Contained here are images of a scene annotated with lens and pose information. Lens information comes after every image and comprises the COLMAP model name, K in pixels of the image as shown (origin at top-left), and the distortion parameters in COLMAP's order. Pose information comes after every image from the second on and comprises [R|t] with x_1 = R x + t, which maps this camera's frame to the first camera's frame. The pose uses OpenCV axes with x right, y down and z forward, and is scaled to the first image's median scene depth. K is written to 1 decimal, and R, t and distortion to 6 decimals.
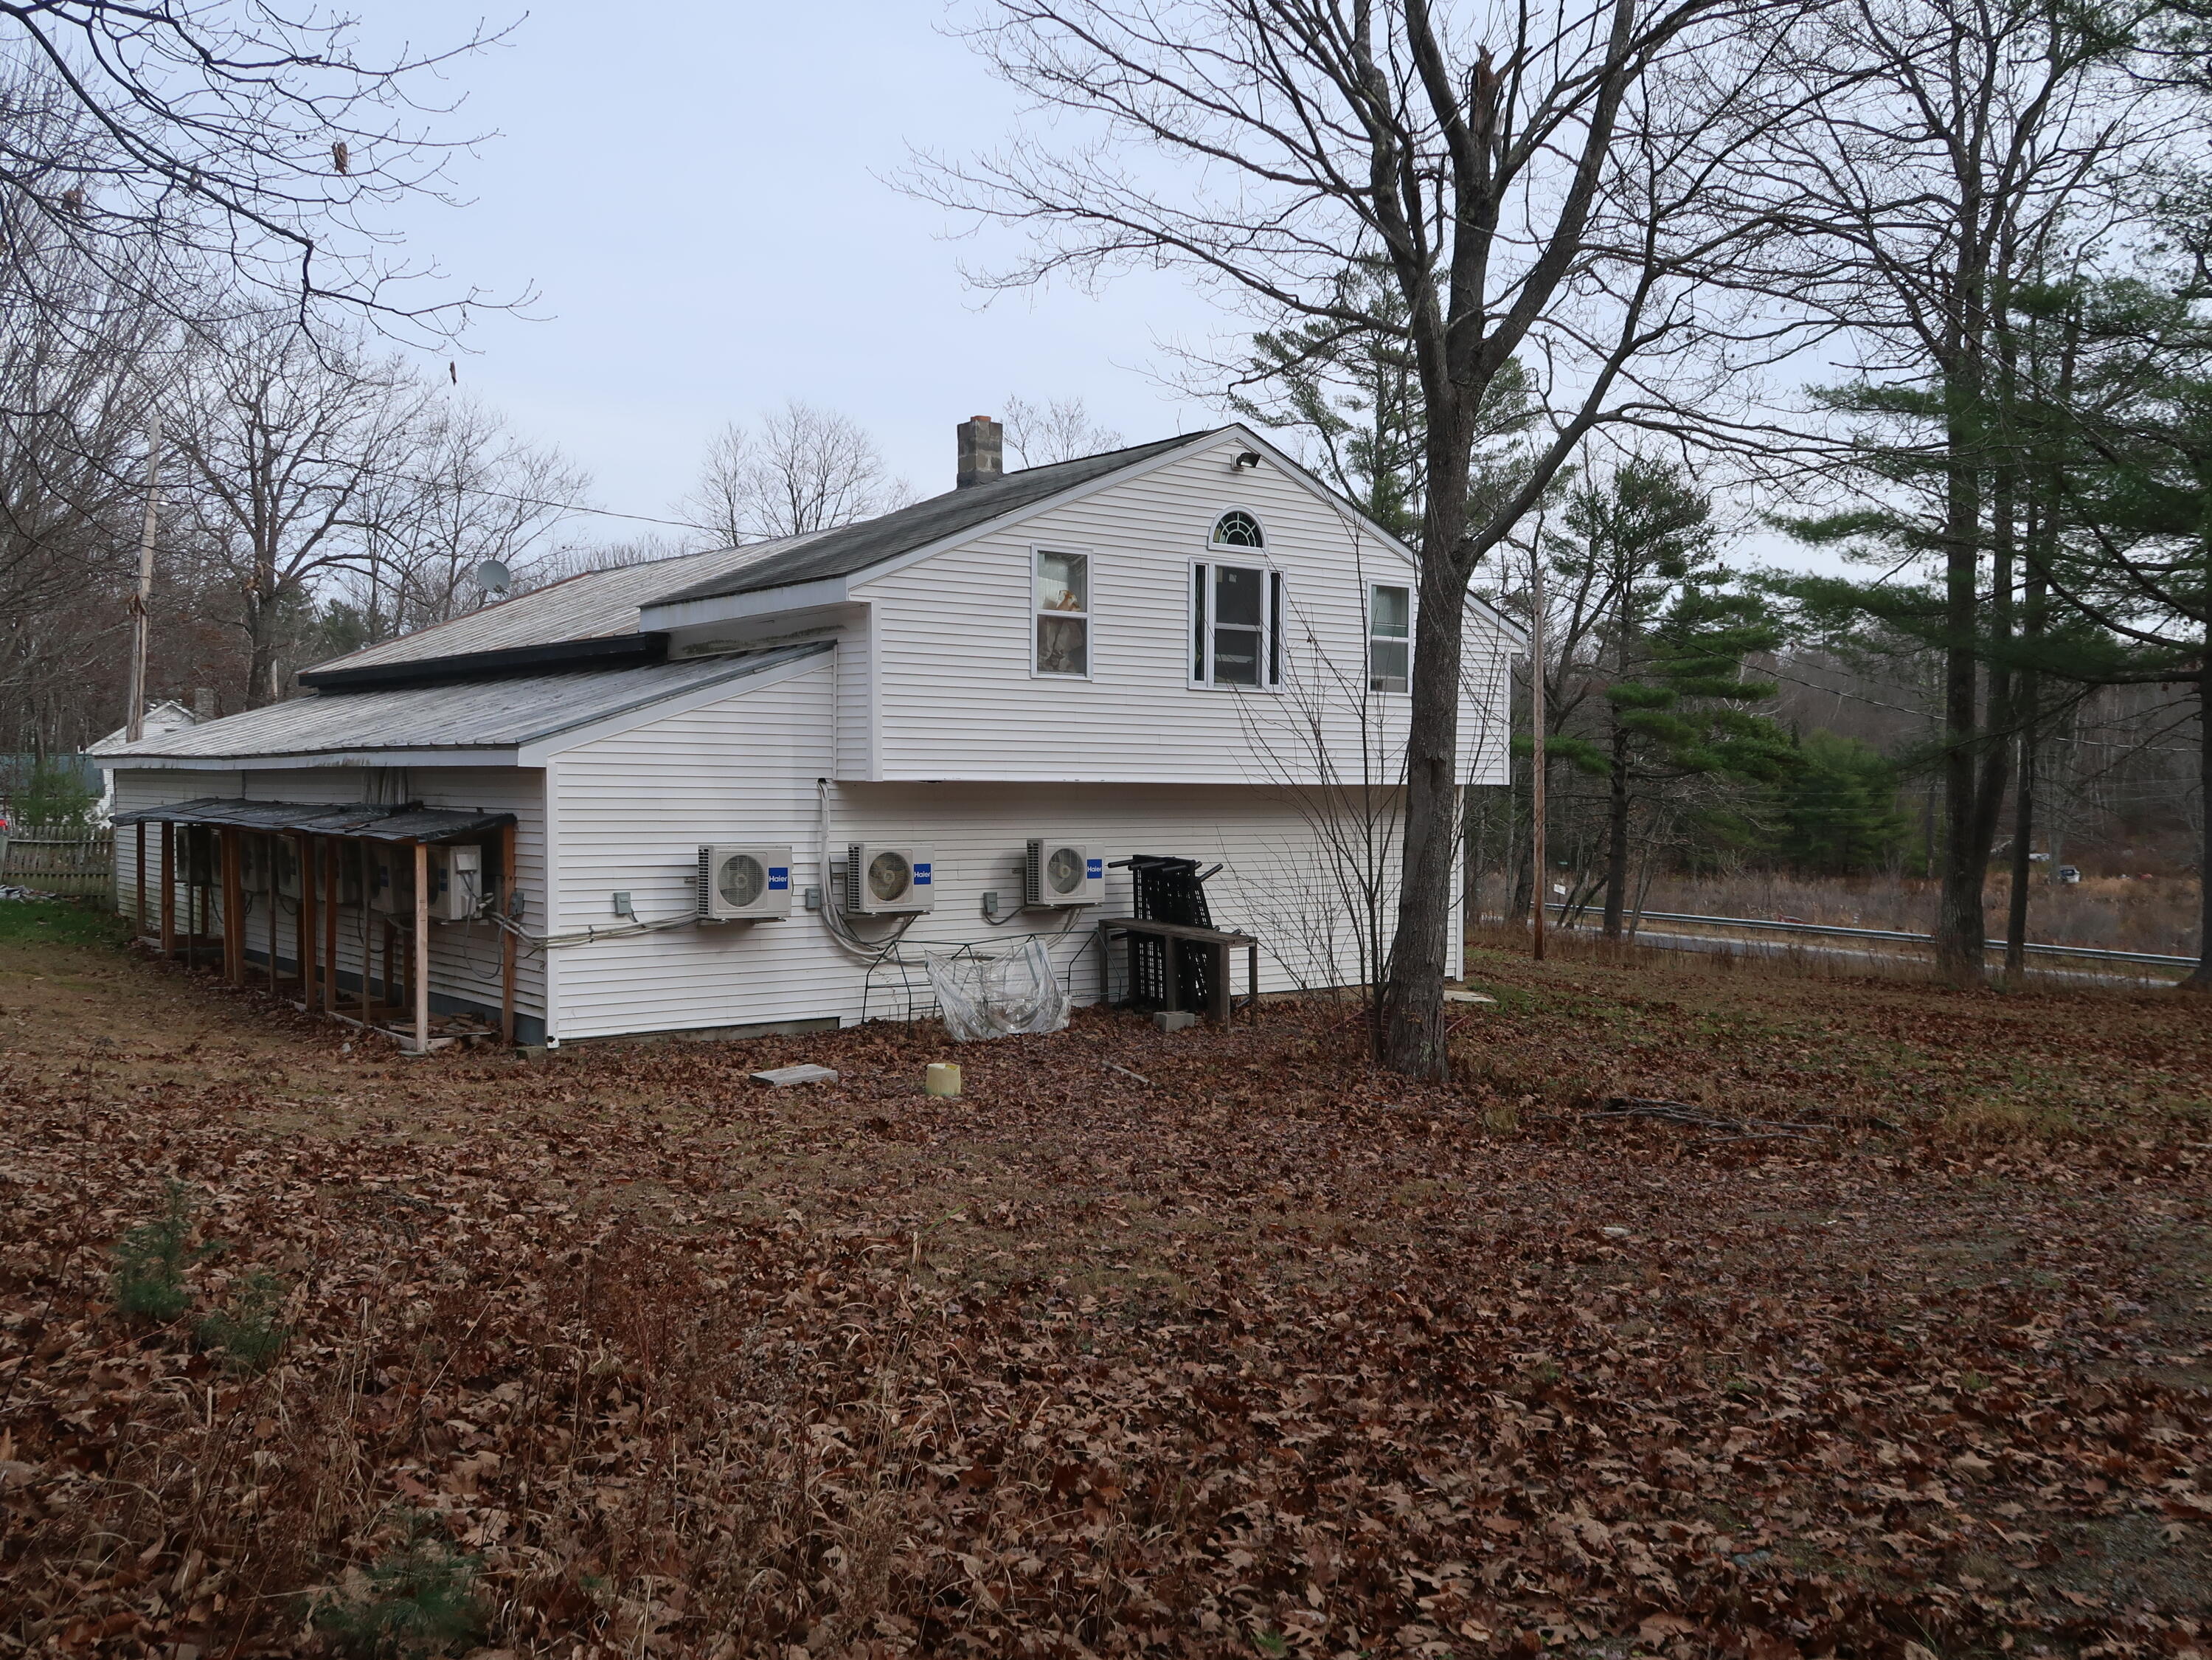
lens RADIAL K [[1923.4, 0, 1109.8], [0, 1923.4, 827.8], [0, 0, 1]] dist [0.019901, -0.006476]
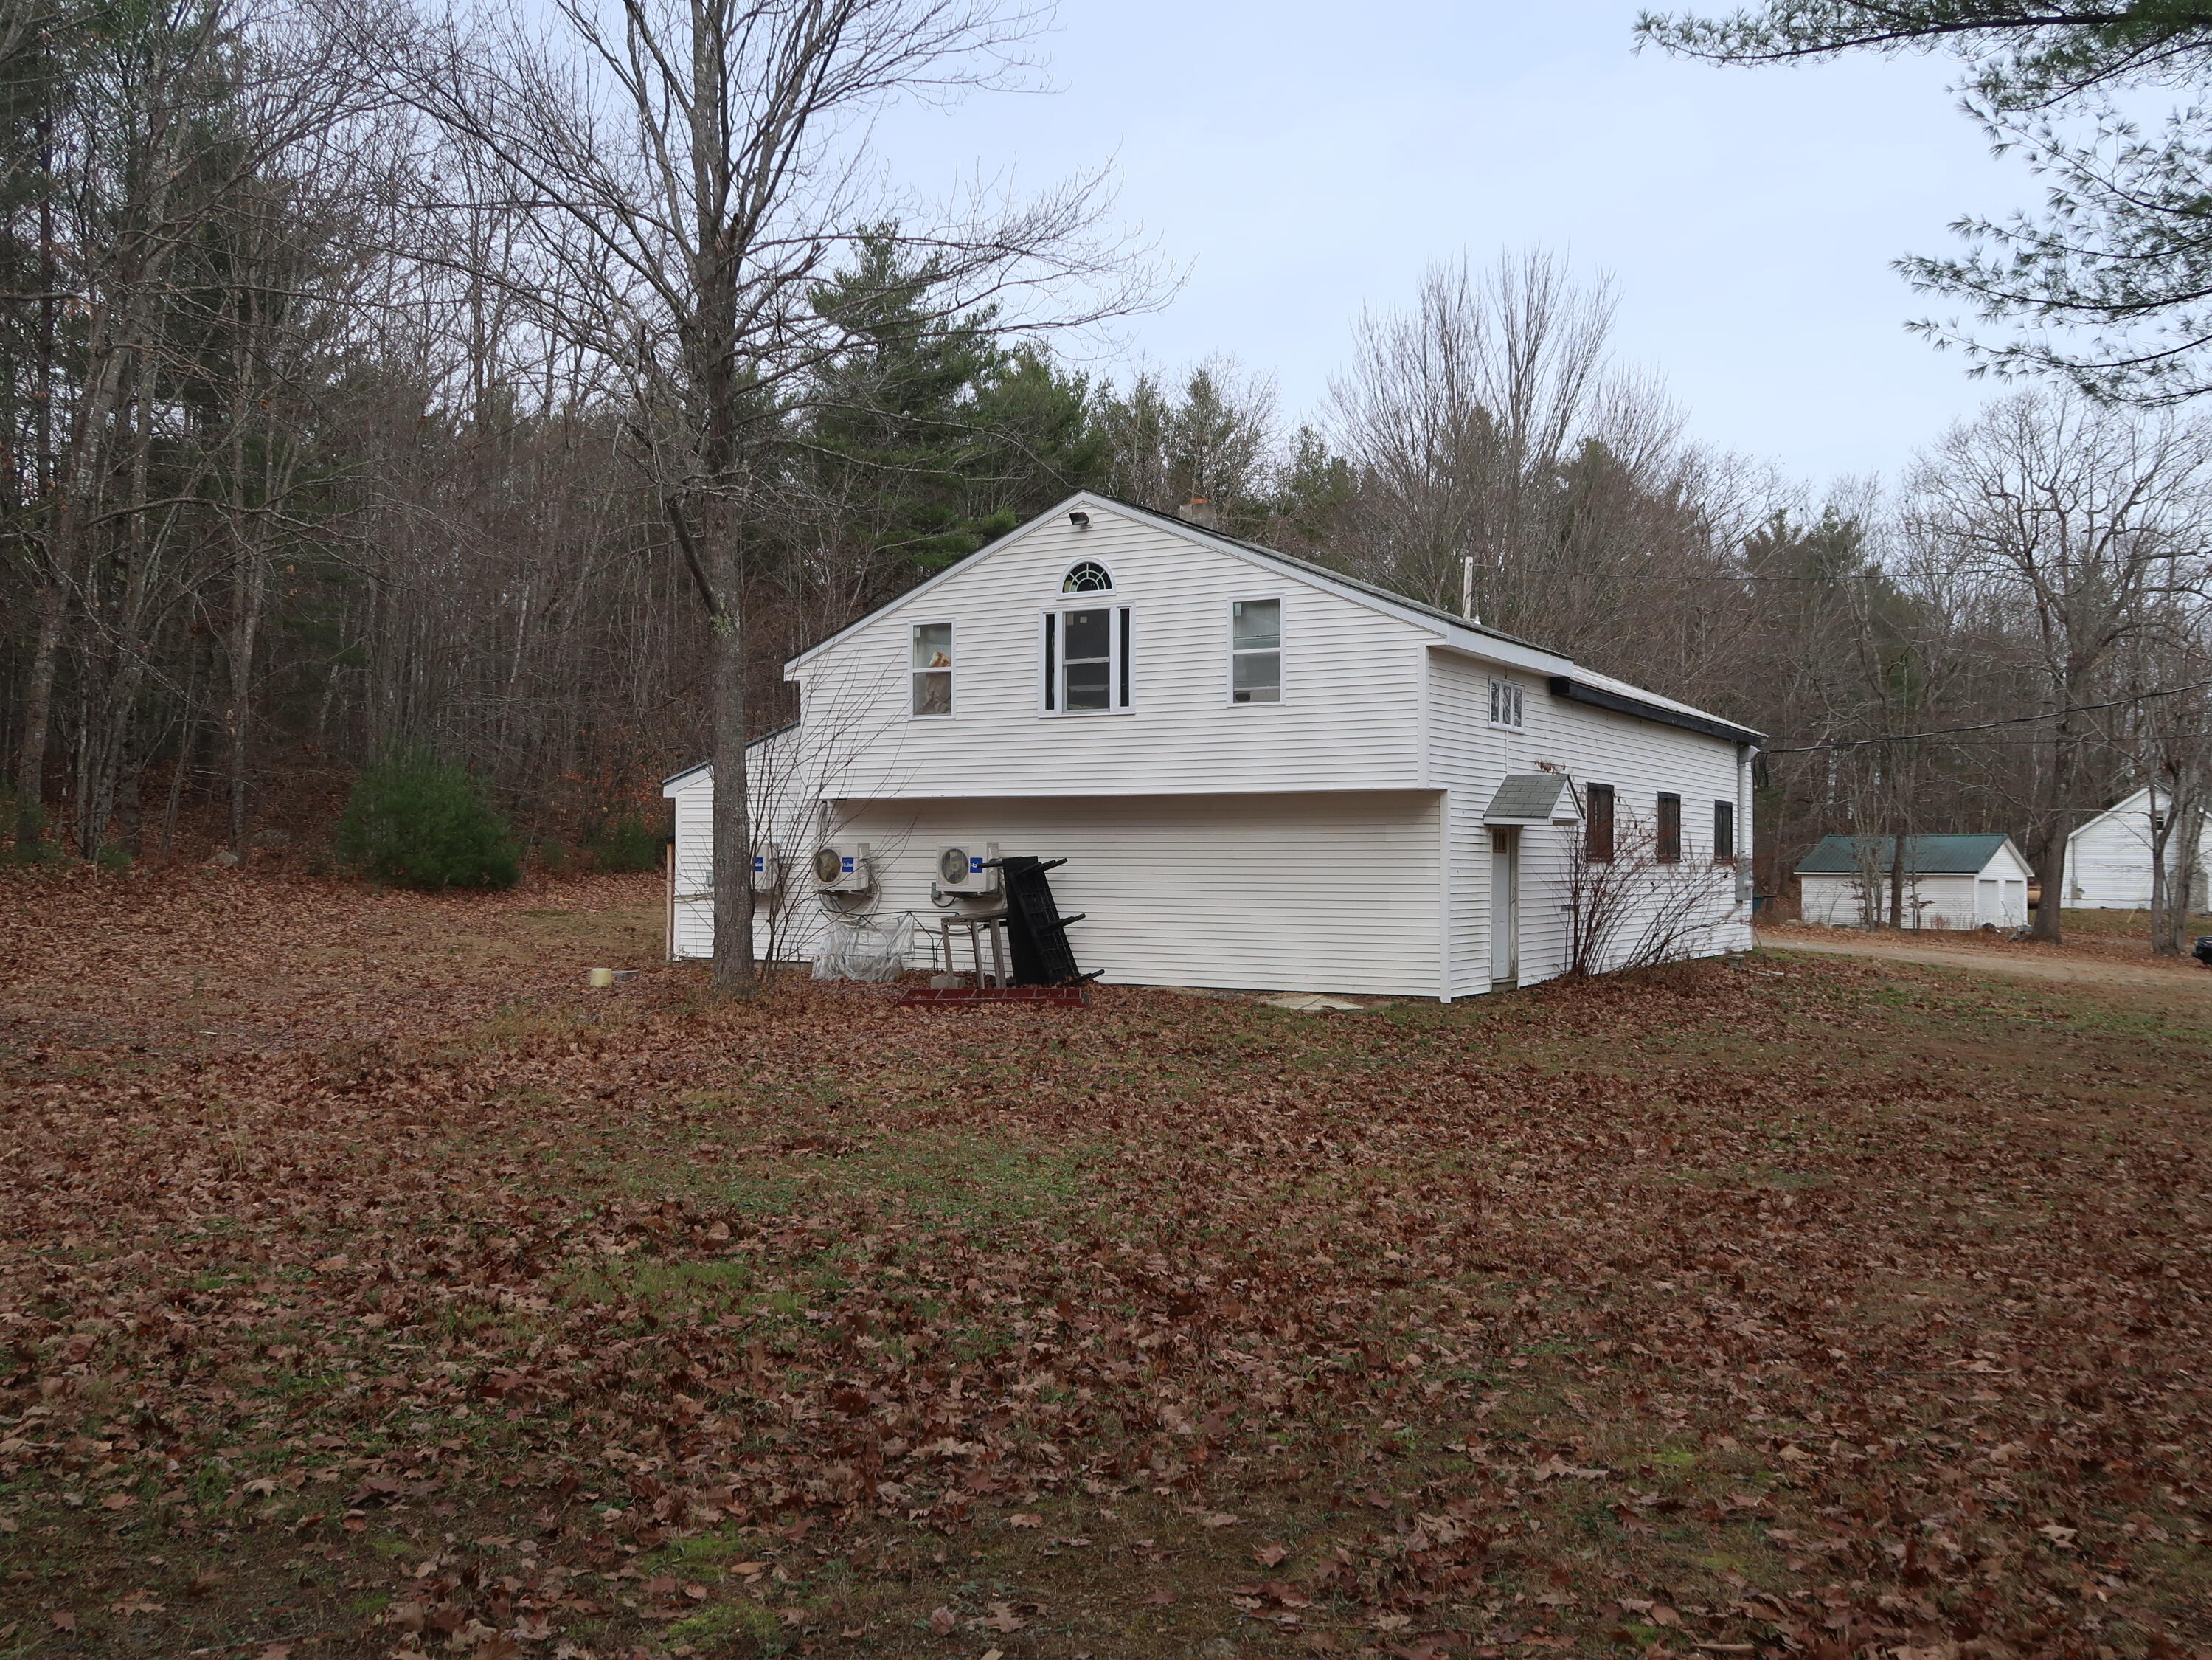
lens RADIAL K [[1923.4, 0, 1107.8], [0, 1923.4, 829.0], [0, 0, 1]] dist [0.019901, -0.006476]
pose [[0.368215, -0.010015, -0.929687, 1.170140], [-0.009176, 0.999854, -0.014406, 0.014740], [0.929695, 0.013835, 0.368070, 0.589181]]
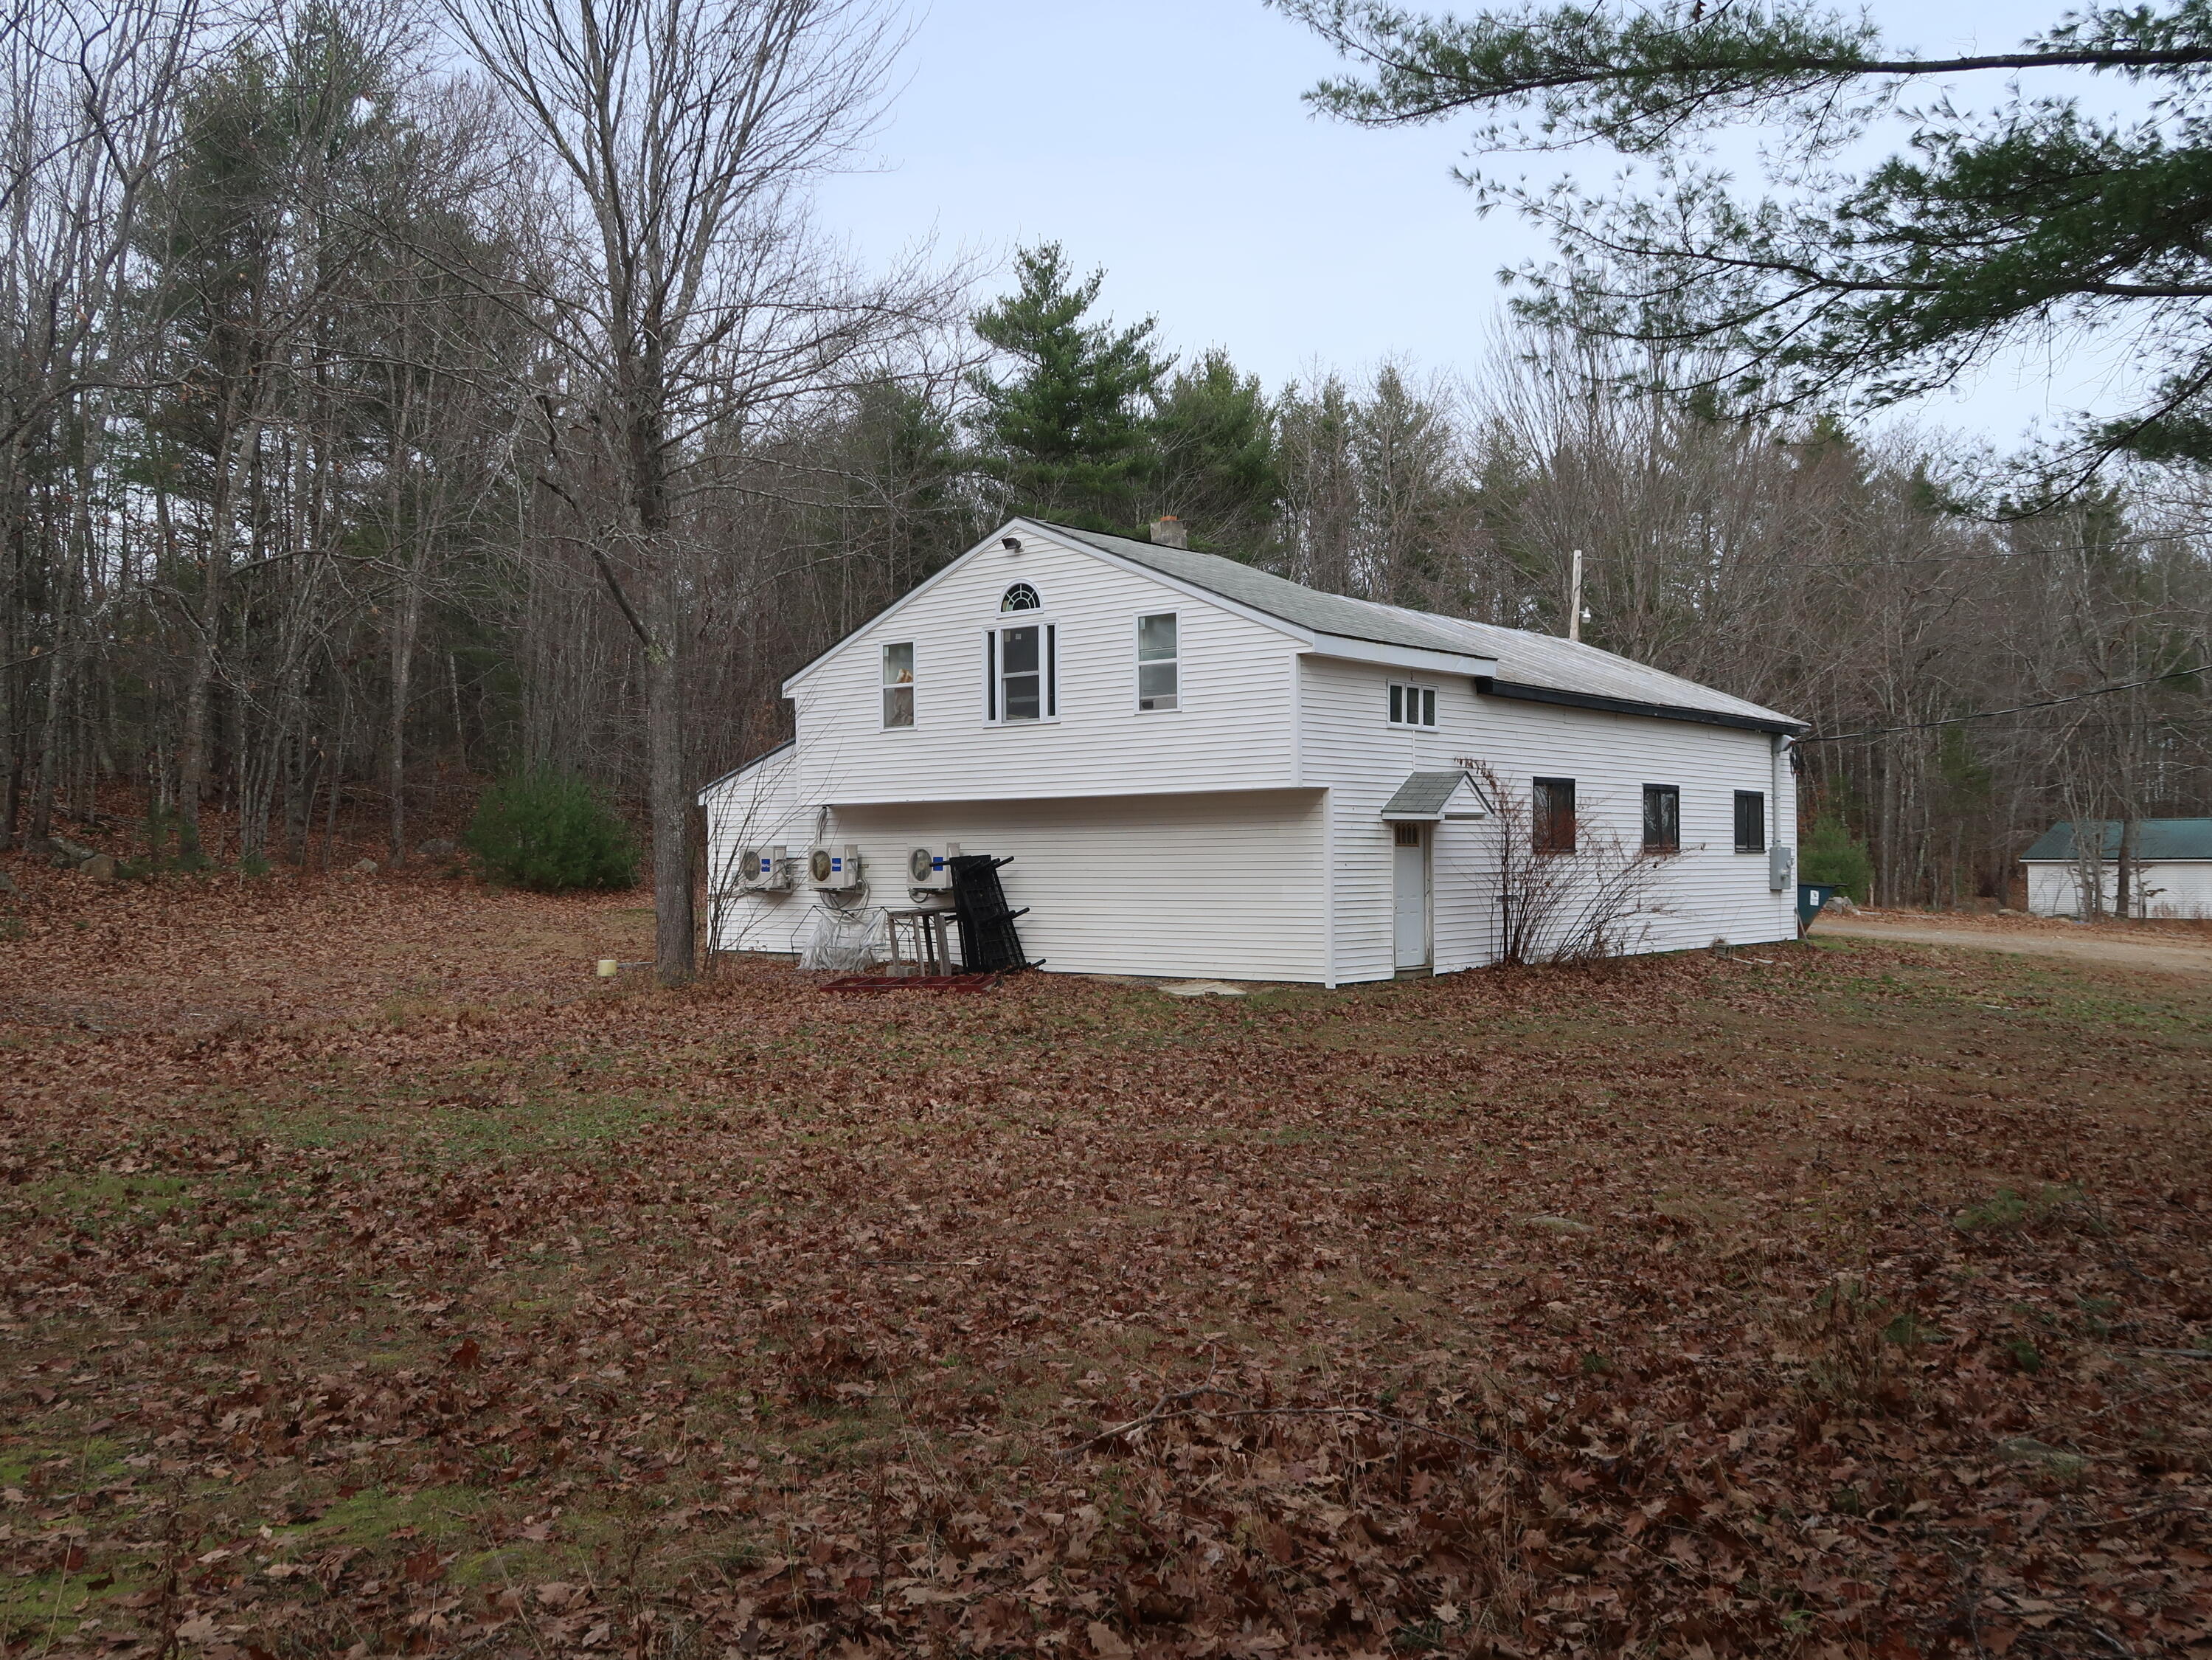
lens RADIAL K [[1923.4, 0, 1107.9], [0, 1923.4, 830.1], [0, 0, 1]] dist [0.019901, -0.006476]
pose [[0.214441, -0.011649, -0.976667, 1.329598], [0.003237, 0.999932, -0.011216, 0.012758], [0.976732, -0.000756, 0.214464, 0.792632]]
